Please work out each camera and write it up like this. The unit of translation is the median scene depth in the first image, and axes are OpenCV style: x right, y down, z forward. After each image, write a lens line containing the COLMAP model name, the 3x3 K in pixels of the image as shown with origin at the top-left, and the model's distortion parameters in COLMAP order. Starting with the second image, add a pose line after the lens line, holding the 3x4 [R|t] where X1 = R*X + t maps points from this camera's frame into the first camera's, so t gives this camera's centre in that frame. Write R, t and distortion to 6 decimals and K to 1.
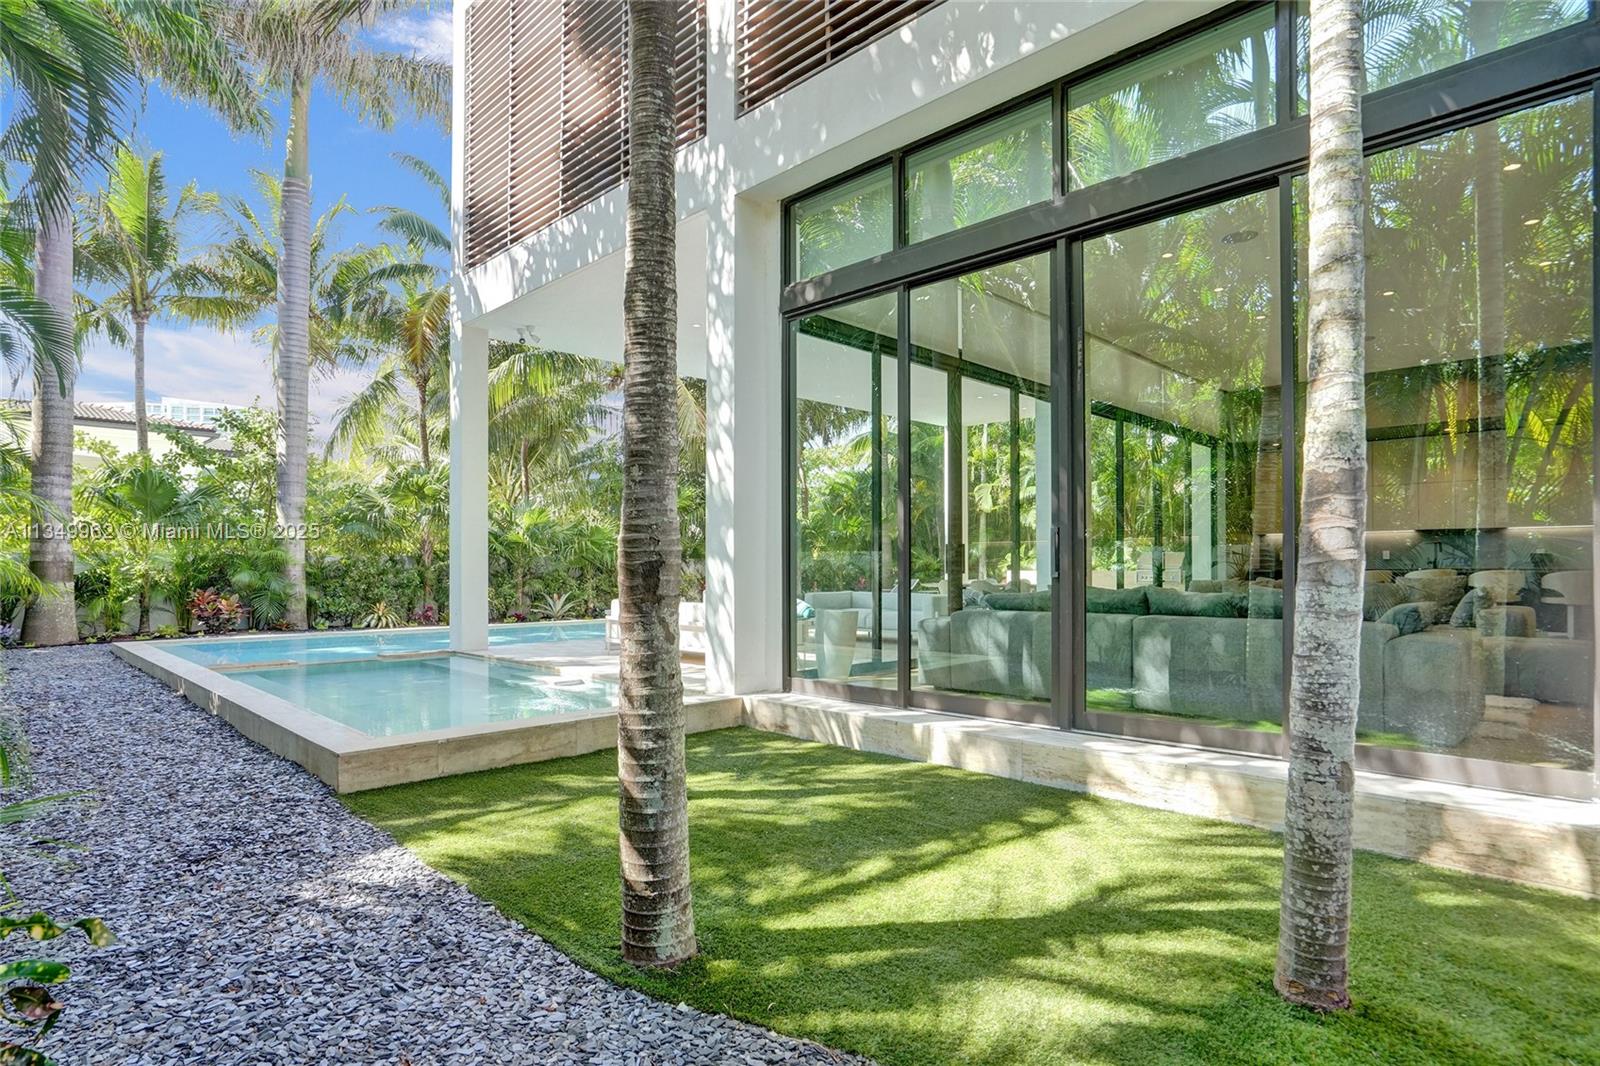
lens RADIAL K [[837.7, 0, 804.0], [0, 837.7, 563.0], [0, 0, 1]] dist [-0.008837, 0.006246]
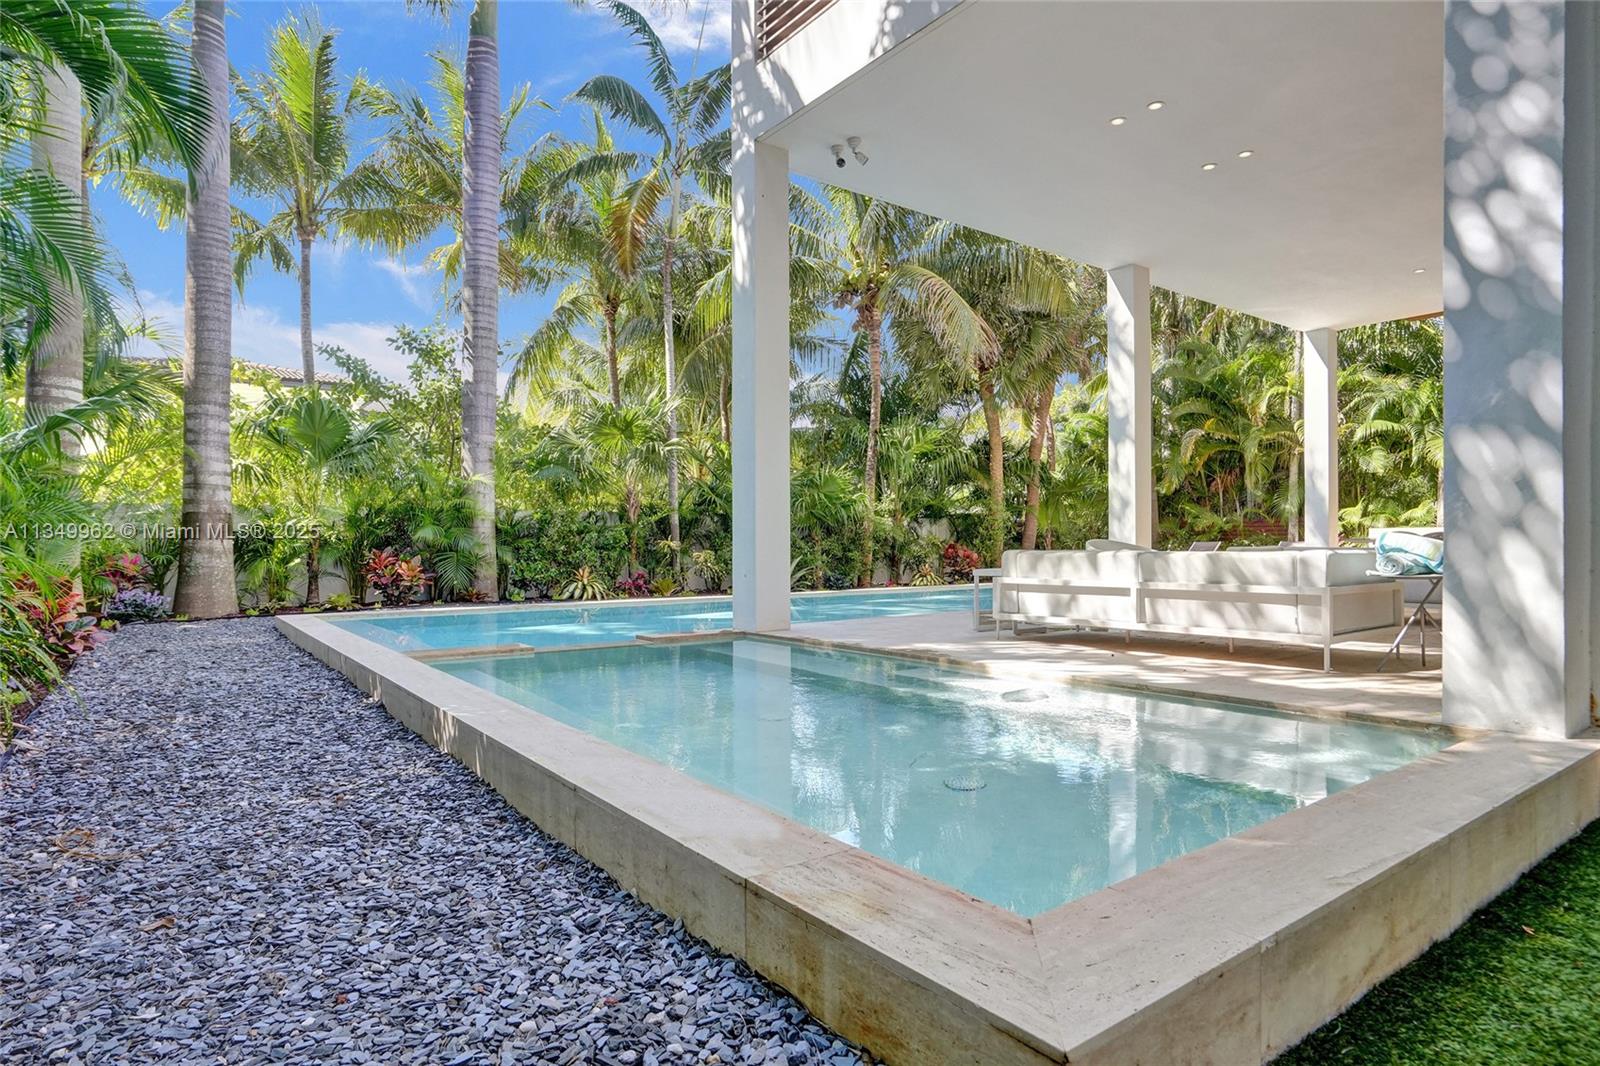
lens RADIAL K [[866.3, 0, 826.9], [0, 866.3, 538.9], [0, 0, 1]] dist [-0.023848, 0.011034]
pose [[0.992113, -0.004870, -0.125250, -0.193714], [0.004939, 0.999988, 0.000242, 0.023152], [0.125247, -0.000858, 0.992125, 0.239185]]
